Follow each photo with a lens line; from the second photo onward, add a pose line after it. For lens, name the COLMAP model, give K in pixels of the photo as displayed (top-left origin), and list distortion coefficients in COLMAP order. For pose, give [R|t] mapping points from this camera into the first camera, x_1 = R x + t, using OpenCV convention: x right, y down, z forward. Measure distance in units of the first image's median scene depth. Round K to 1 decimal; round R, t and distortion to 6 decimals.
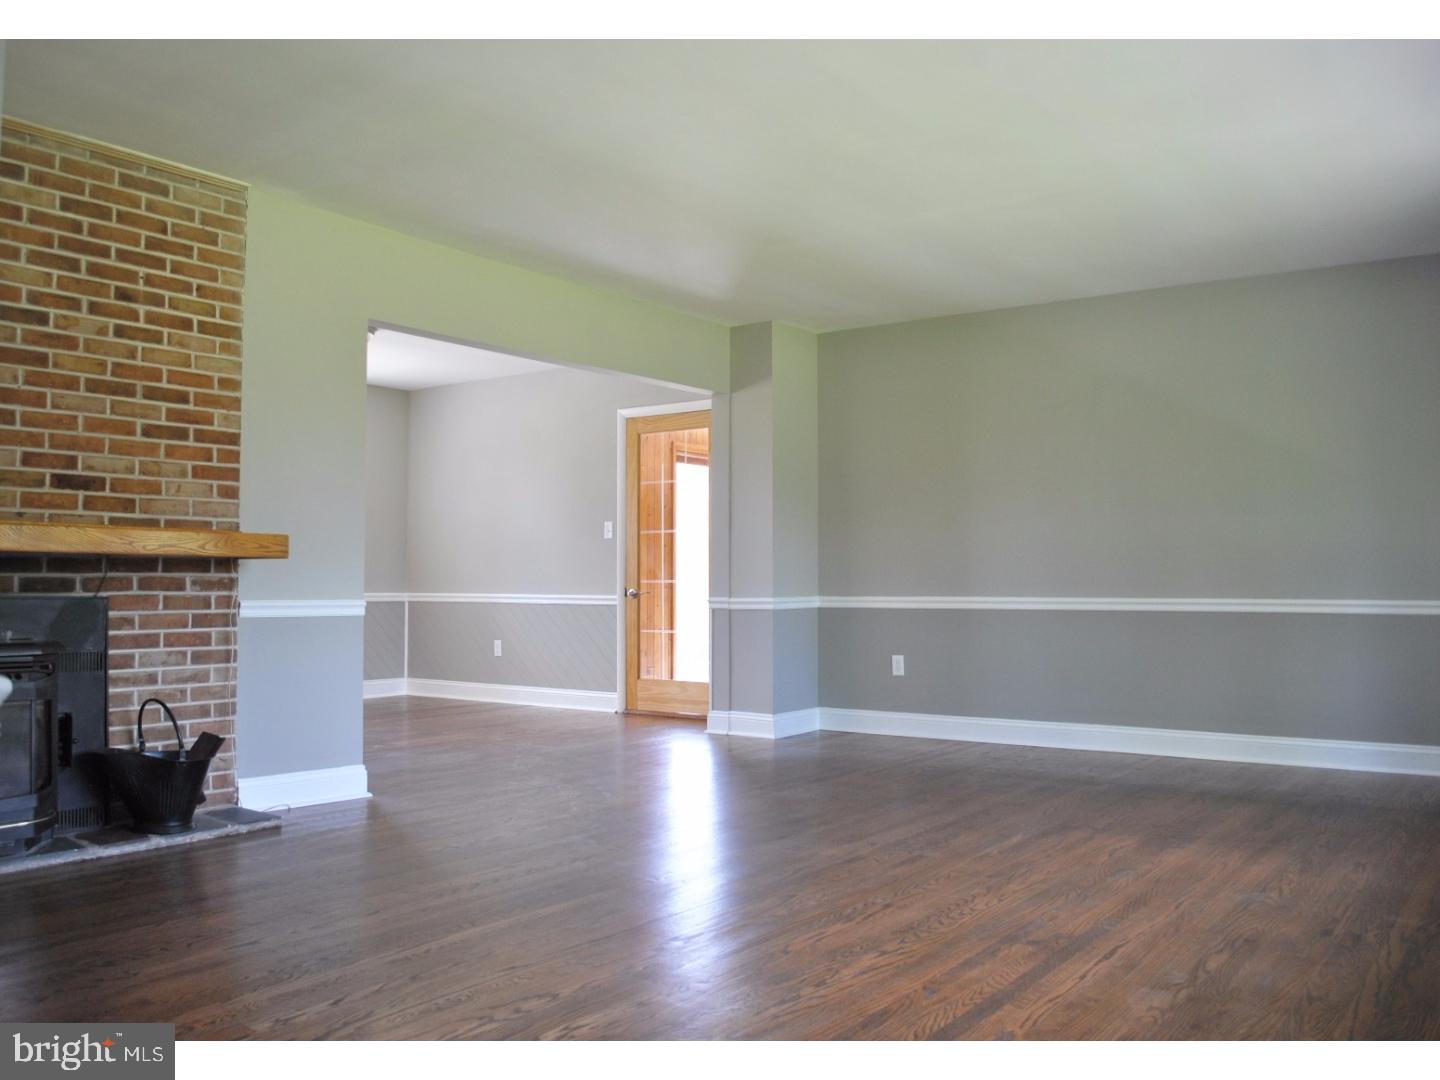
lens RADIAL K [[1211.5, 0, 720.0], [0, 1211.5, 540.0], [0, 0, 1]] dist [-0.097820, -0.003516]
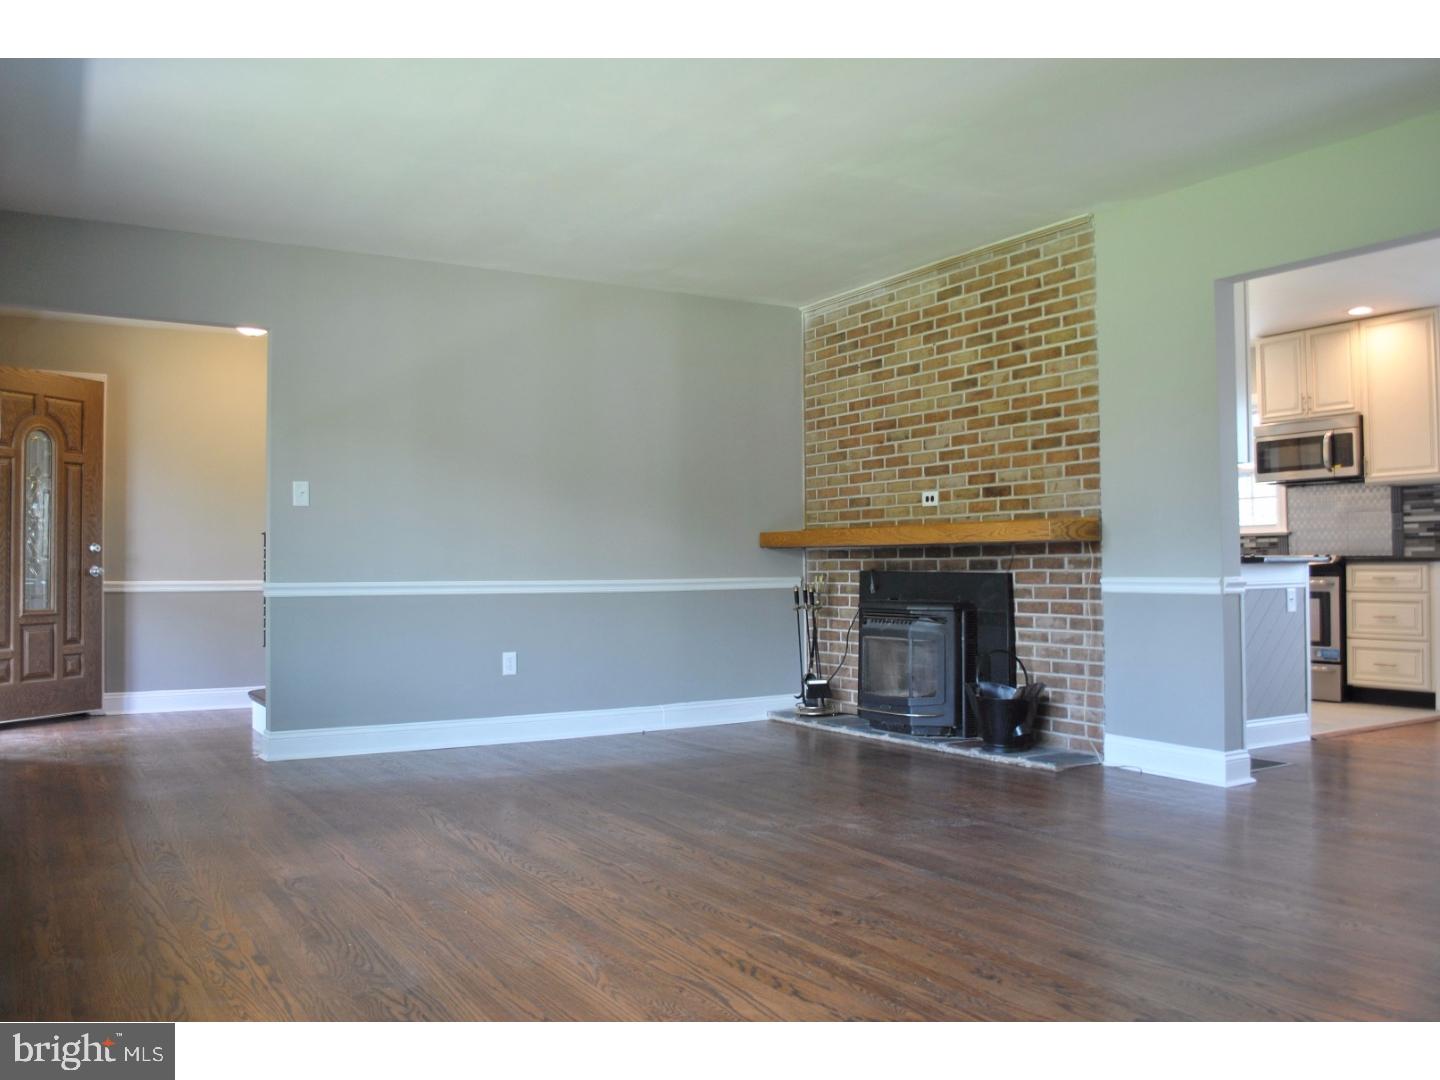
lens RADIAL K [[1211.5, 0, 720.0], [0, 1211.5, 540.0], [0, 0, 1]] dist [-0.097820, -0.003516]
pose [[-0.404307, -0.020668, -0.914390, 0.843814], [0.036636, 0.998576, -0.038770, 0.049115], [0.913889, -0.049174, -0.402975, 1.196608]]
